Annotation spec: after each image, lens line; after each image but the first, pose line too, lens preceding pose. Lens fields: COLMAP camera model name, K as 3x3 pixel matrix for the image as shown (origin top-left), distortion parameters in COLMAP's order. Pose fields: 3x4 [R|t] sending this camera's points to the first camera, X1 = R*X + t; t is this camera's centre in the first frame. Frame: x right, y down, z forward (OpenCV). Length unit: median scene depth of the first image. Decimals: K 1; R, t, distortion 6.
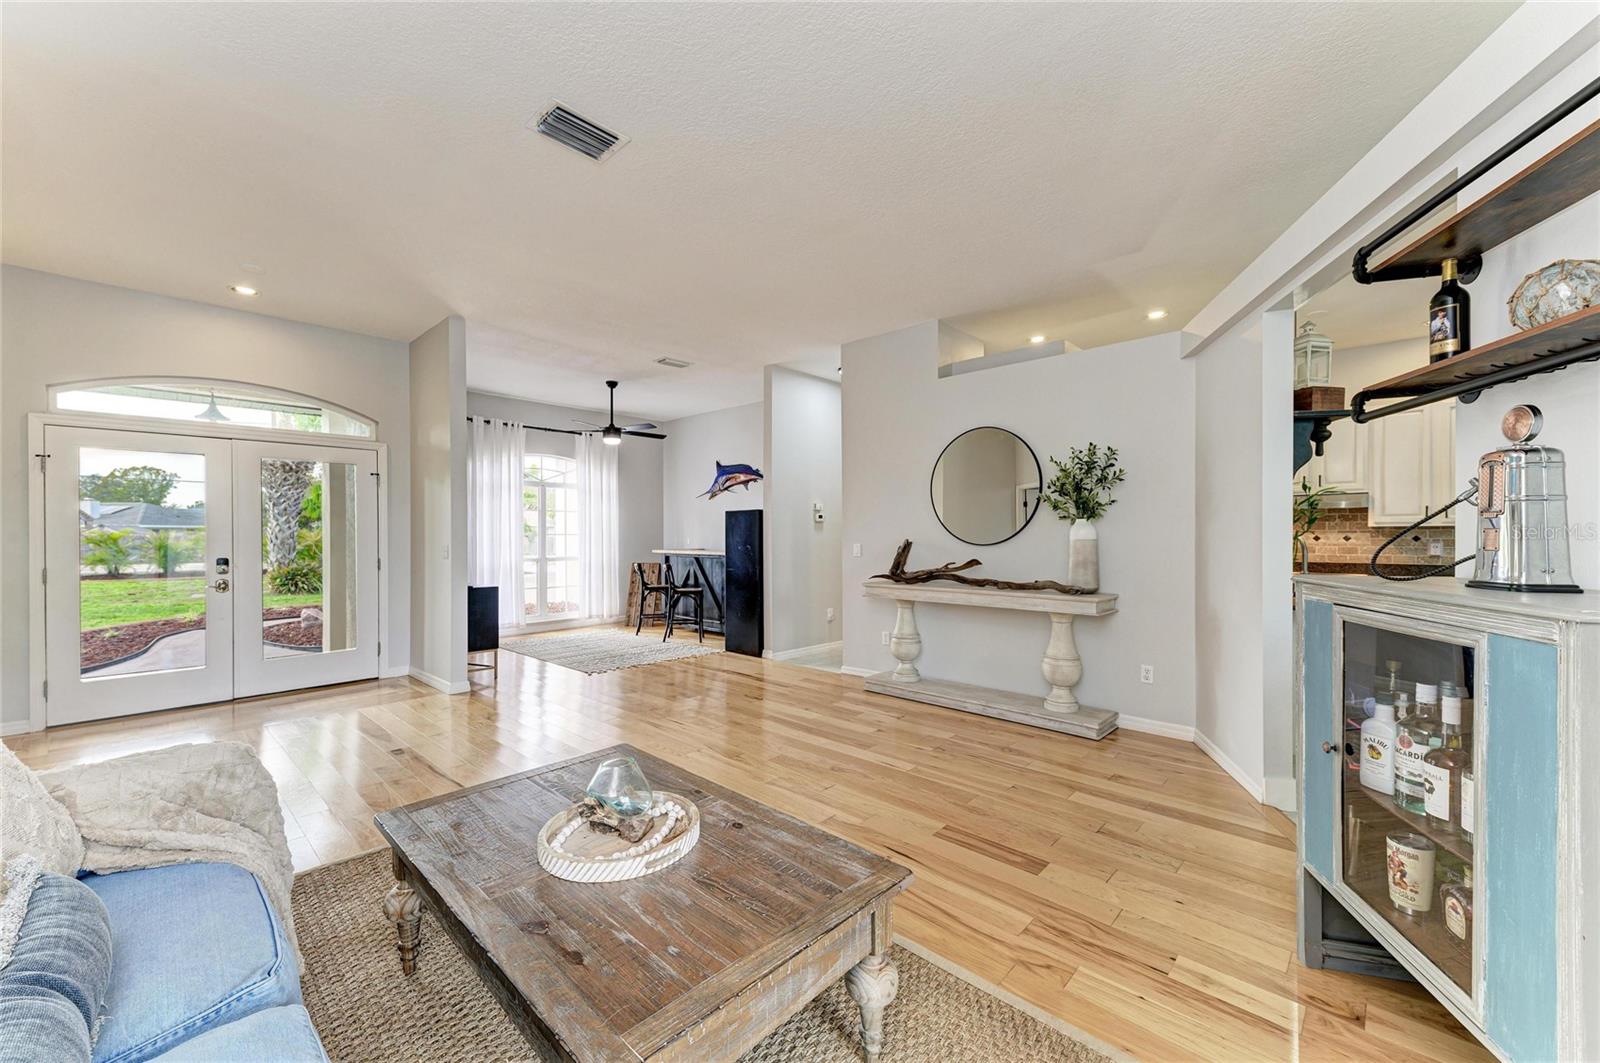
lens RADIAL K [[626.7, 0, 800.0], [0, 626.7, 531.5], [0, 0, 1]] dist [0.012422, -0.000021]
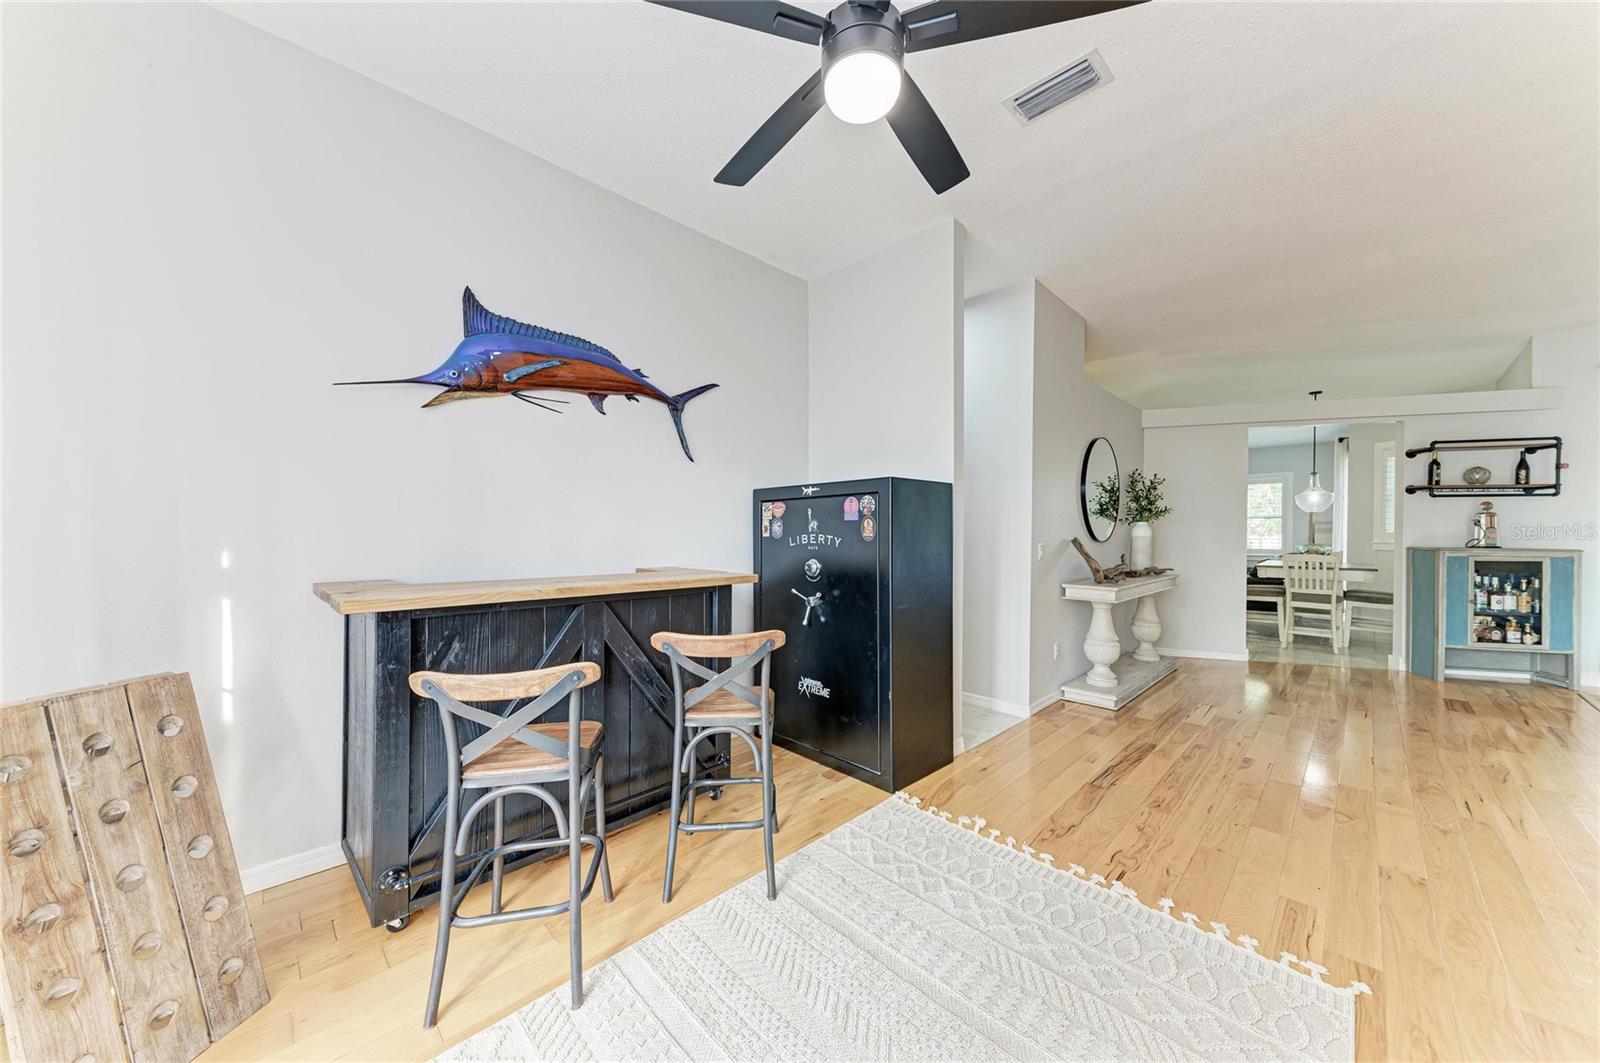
lens RADIAL K [[550.4, 0, 806.1], [0, 550.4, 535.4], [0, 0, 1]] dist [0.002143, 0.000055]
pose [[0.036860, -0.004428, 0.999311, -0.780305], [-0.009779, 0.999941, 0.004791, 0.011689], [-0.999273, -0.009949, 0.036815, 1.617508]]
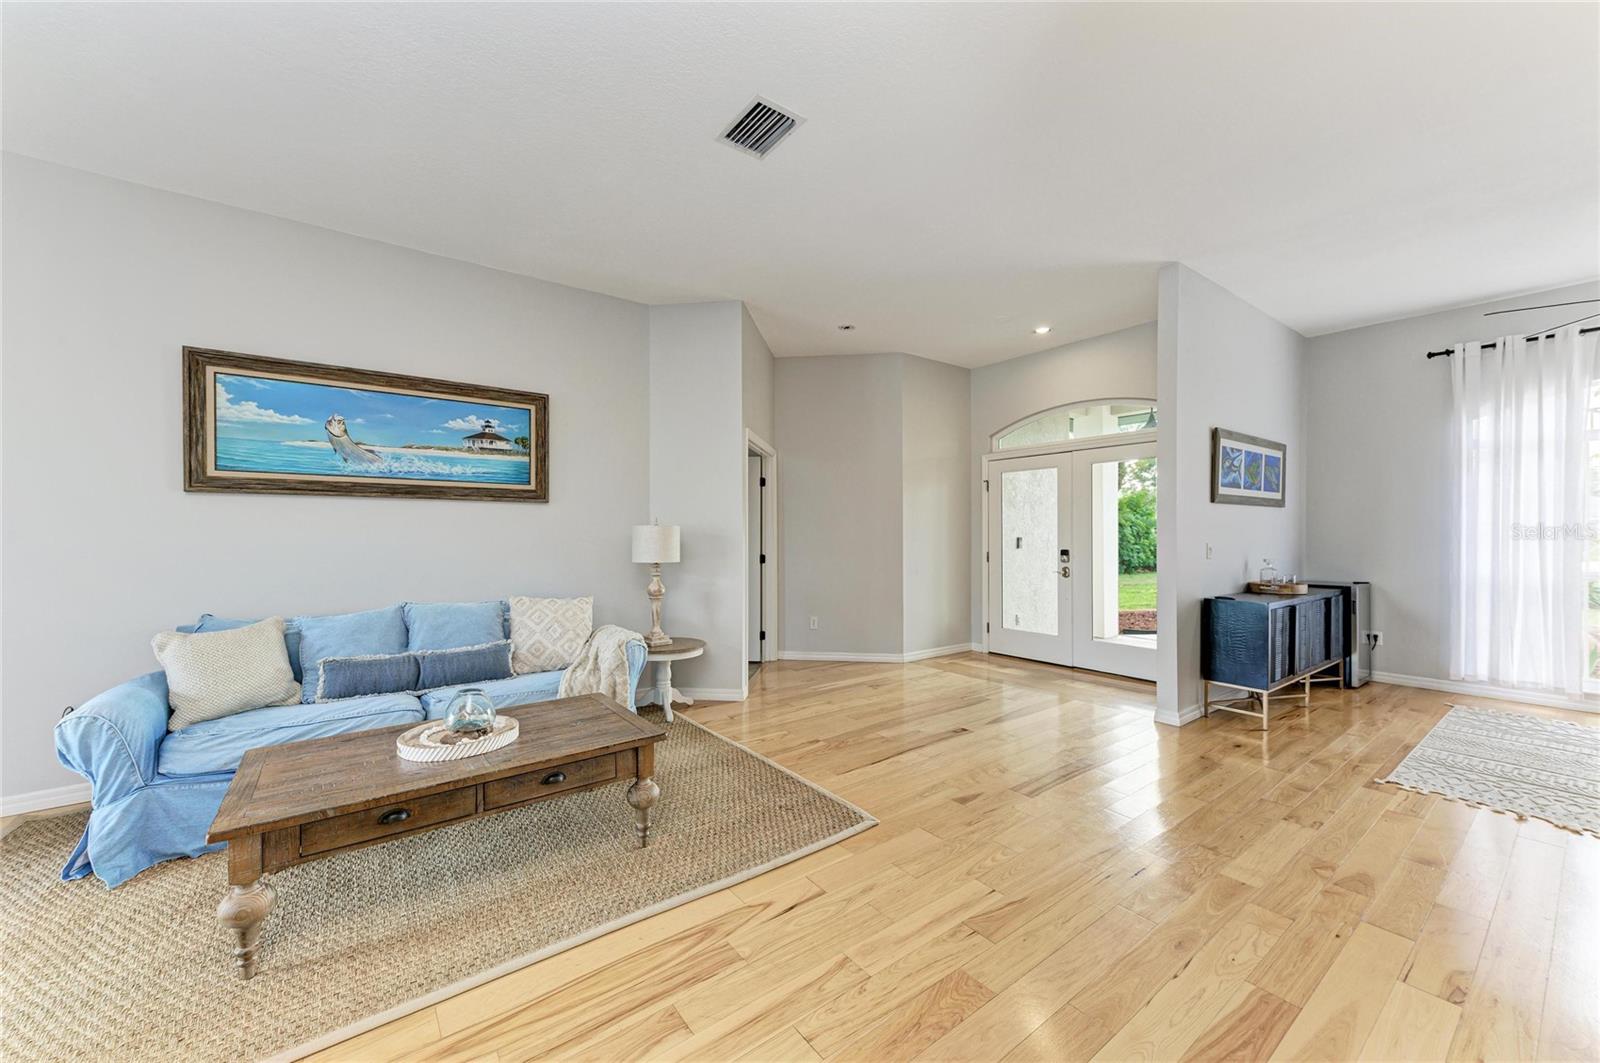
lens RADIAL K [[604.7, 0, 800.6], [0, 604.7, 534.3], [0, 0, 1]] dist [0.006734, -0.000476]
pose [[-0.164664, 0.006956, -0.986325, 0.365079], [0.008237, 0.999950, 0.005677, 0.001986], [0.986315, -0.007190, -0.164713, 0.757082]]
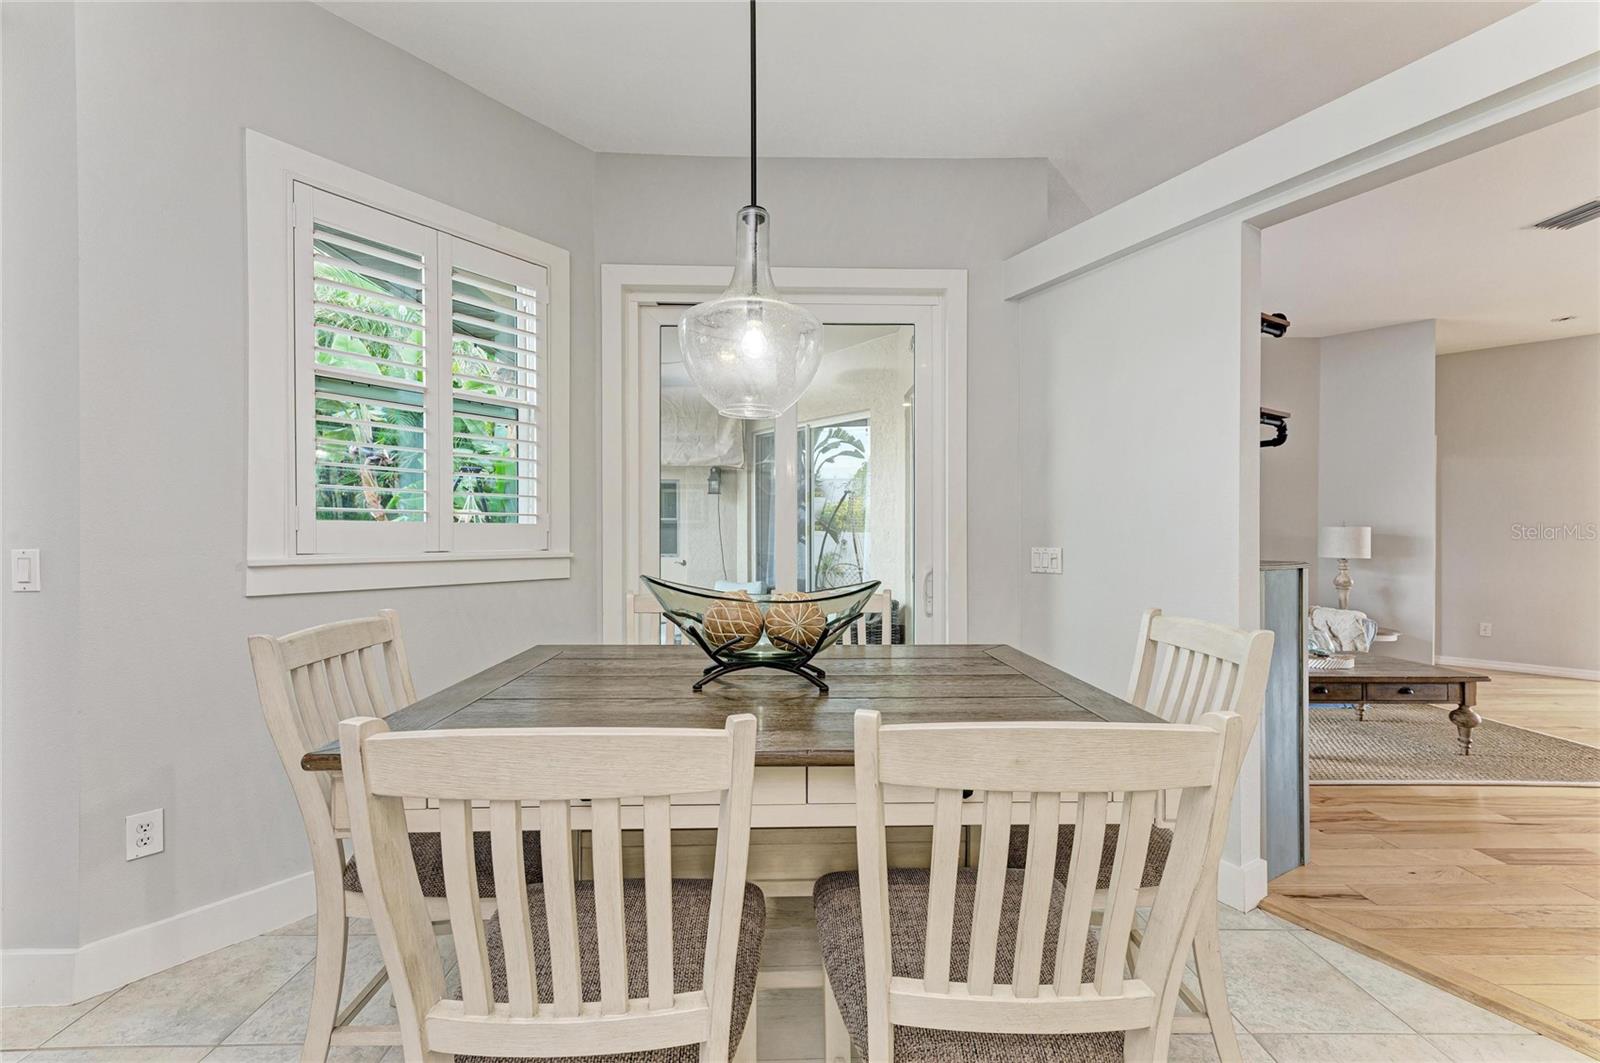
lens RADIAL K [[643.5, 0, 775.6], [0, 643.5, 535.2], [0, 0, 1]] dist [0.003148, 0.000098]
pose [[-0.717394, 0.000077, -0.696667, 1.049742], [0.001336, 0.999998, -0.001265, 0.007342], [0.696666, -0.001838, -0.717393, 0.503180]]
